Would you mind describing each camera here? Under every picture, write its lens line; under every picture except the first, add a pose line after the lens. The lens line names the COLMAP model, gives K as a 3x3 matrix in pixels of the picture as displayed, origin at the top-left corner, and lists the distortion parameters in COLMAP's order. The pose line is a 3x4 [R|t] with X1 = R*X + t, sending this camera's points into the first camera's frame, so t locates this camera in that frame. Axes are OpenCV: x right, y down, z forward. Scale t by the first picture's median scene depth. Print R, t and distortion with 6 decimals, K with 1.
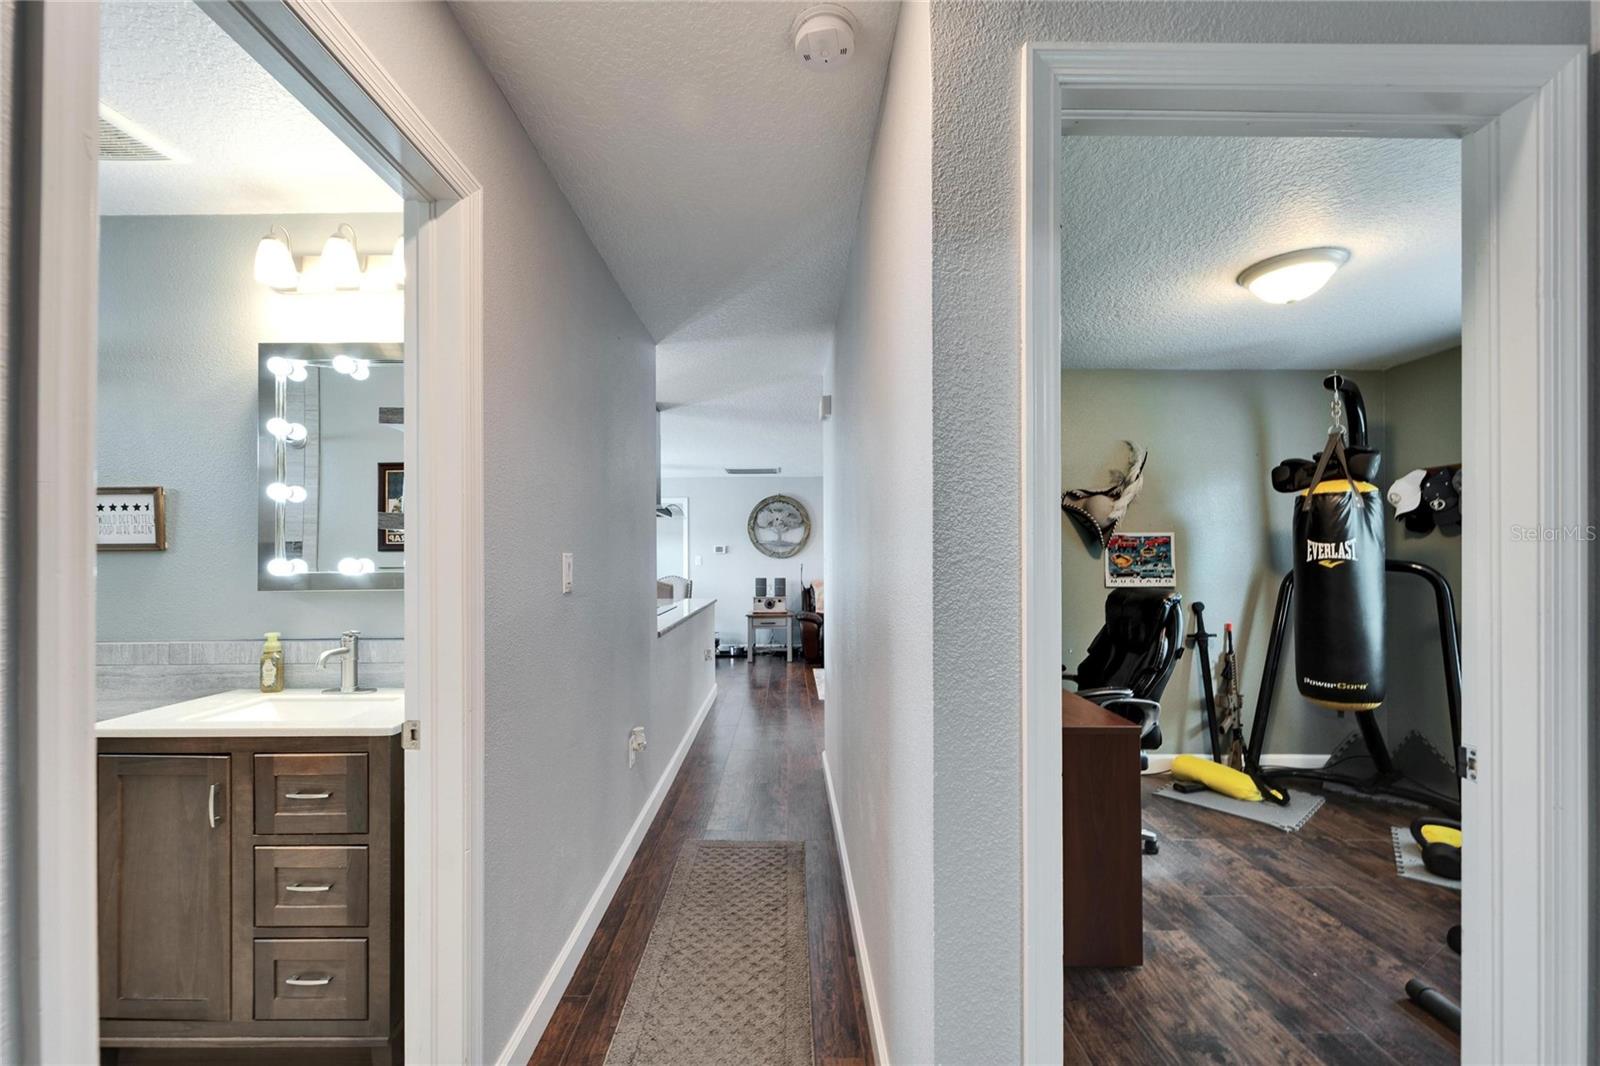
lens RADIAL K [[642.6, 0, 794.2], [0, 642.6, 553.7], [0, 0, 1]] dist [0.000756, -0.000362]
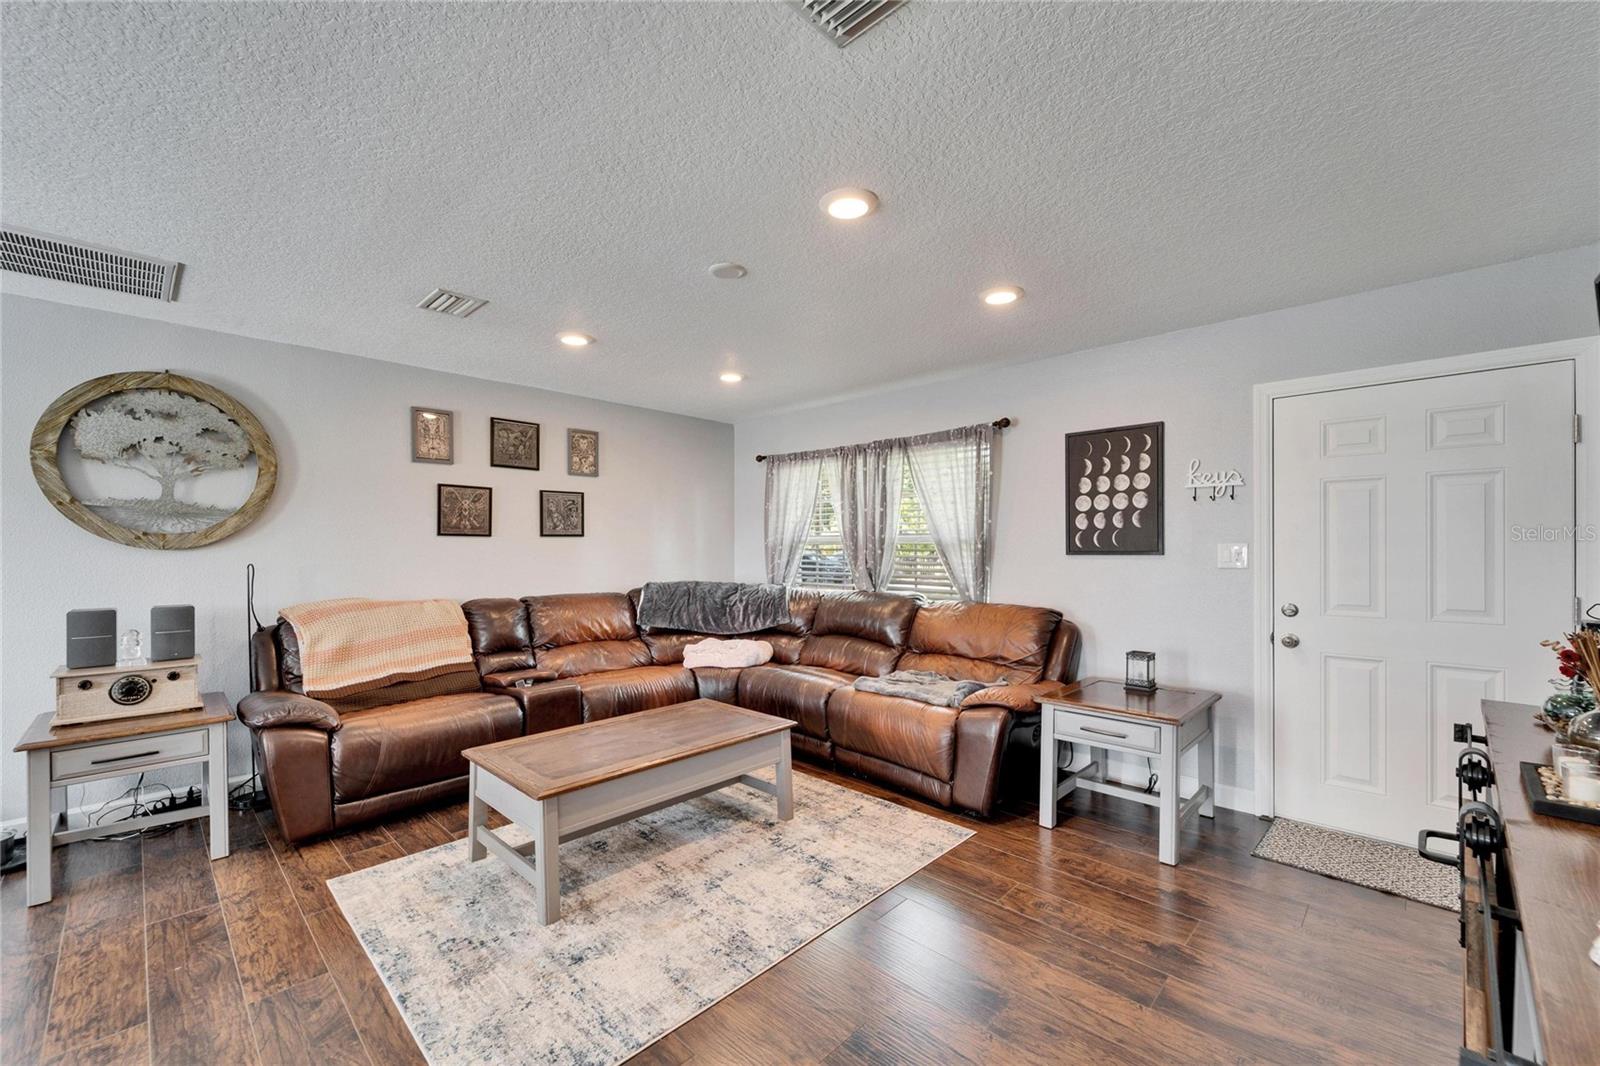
lens RADIAL K [[642.6, 0, 794.2], [0, 642.6, 553.7], [0, 0, 1]] dist [0.000756, -0.000362]
pose [[0.713937, -0.005057, 0.700192, -0.048355], [-0.001768, 0.999958, 0.009025, 0.011068], [-0.700208, -0.007681, 0.713898, 0.985287]]
